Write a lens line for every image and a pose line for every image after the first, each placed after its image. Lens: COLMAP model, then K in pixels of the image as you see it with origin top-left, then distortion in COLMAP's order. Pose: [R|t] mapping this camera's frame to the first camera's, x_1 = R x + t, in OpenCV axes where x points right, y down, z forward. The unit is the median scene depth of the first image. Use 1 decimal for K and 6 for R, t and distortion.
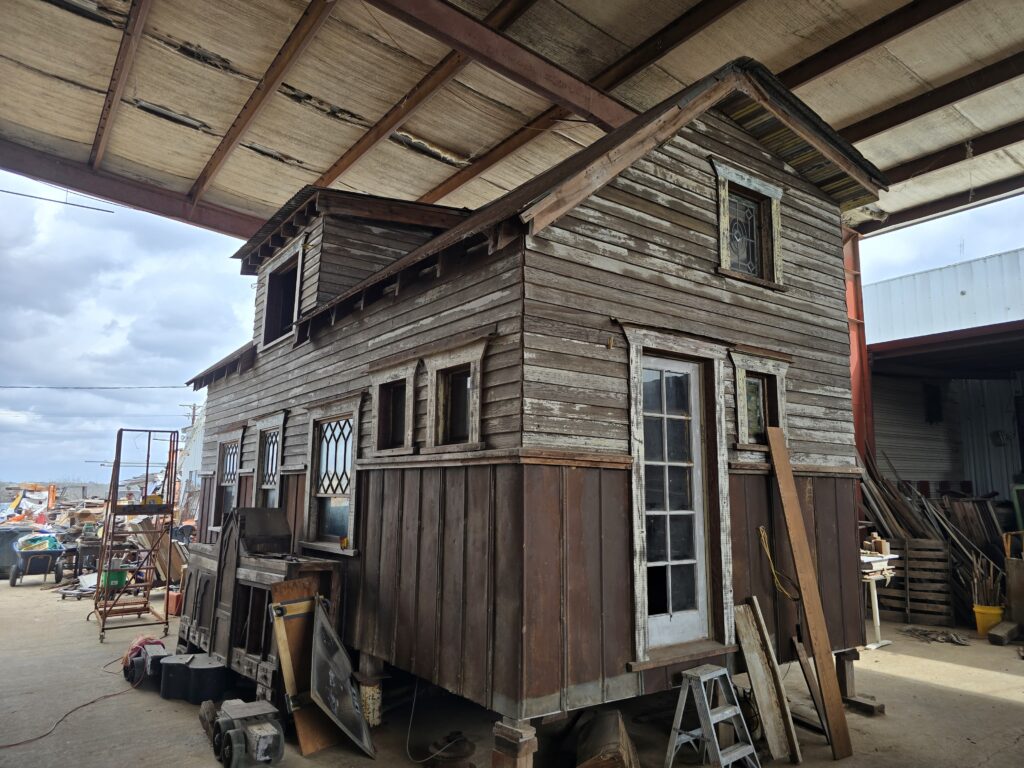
lens RADIAL K [[690.3, 0, 514.5], [0, 690.3, 381.9], [0, 0, 1]] dist [0.055159, -0.047306]
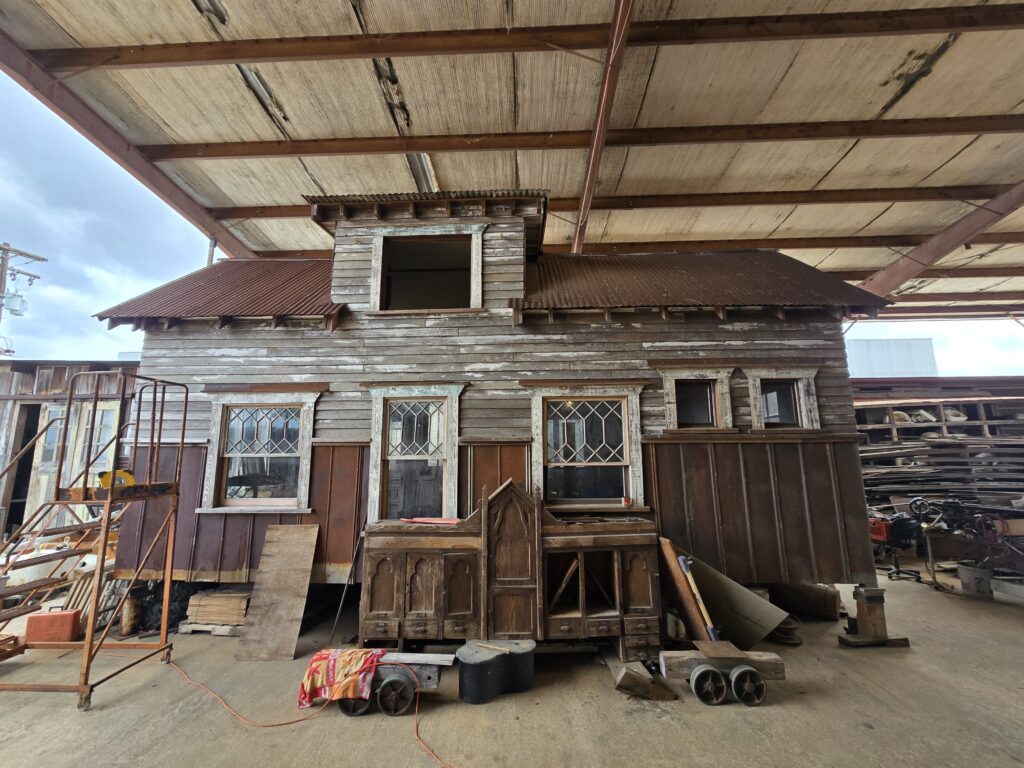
lens RADIAL K [[418.4, 0, 511.1], [0, 418.4, 388.4], [0, 0, 1]] dist [-0.004114, 0.000940]
pose [[0.630878, 0.115798, 0.767192, -0.971248], [-0.110734, 0.992116, -0.058688, 0.099985], [-0.767940, -0.047929, 0.638726, 0.707066]]
